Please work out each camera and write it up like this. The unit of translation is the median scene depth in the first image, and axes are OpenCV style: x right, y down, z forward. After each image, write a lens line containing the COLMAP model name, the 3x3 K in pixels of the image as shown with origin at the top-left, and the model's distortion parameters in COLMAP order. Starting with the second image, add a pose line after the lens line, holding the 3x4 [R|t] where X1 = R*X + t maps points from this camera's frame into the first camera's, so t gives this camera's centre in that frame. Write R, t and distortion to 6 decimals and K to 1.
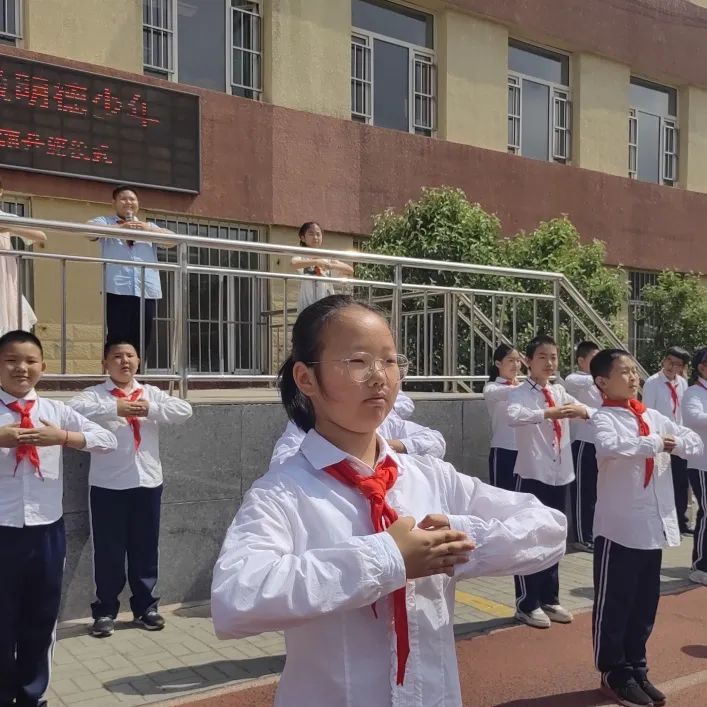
lens RADIAL K [[820.2, 0, 356.9], [0, 820.2, 415.6], [0, 0, 1]] dist [0.016502, 0.008554]
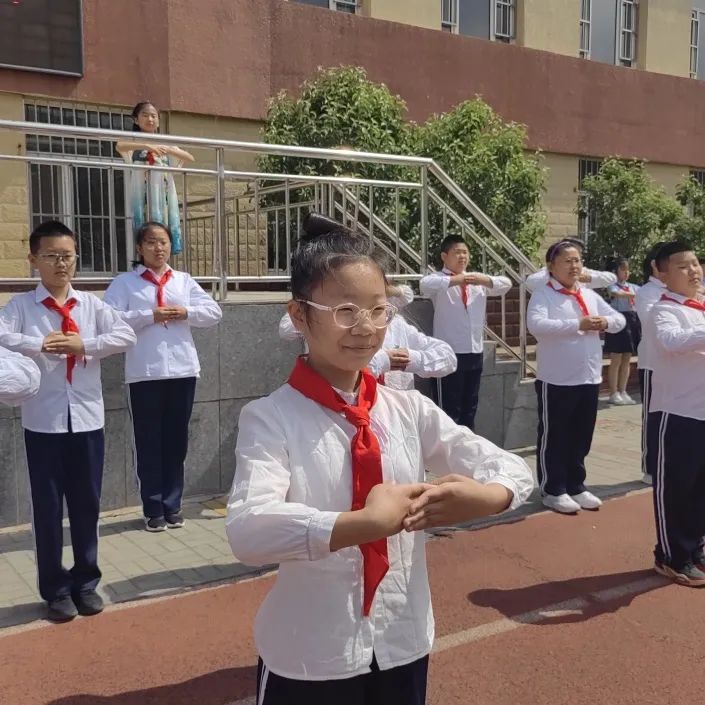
lens RADIAL K [[833.9, 0, 352.5], [0, 833.9, 352.5], [0, 0, 1]] dist [0.019444, 0.010488]
pose [[0.999936, -0.008222, -0.007733, 0.108123], [0.008564, 0.998932, 0.045409, -0.003143], [0.007351, -0.045472, 0.998939, 0.056194]]
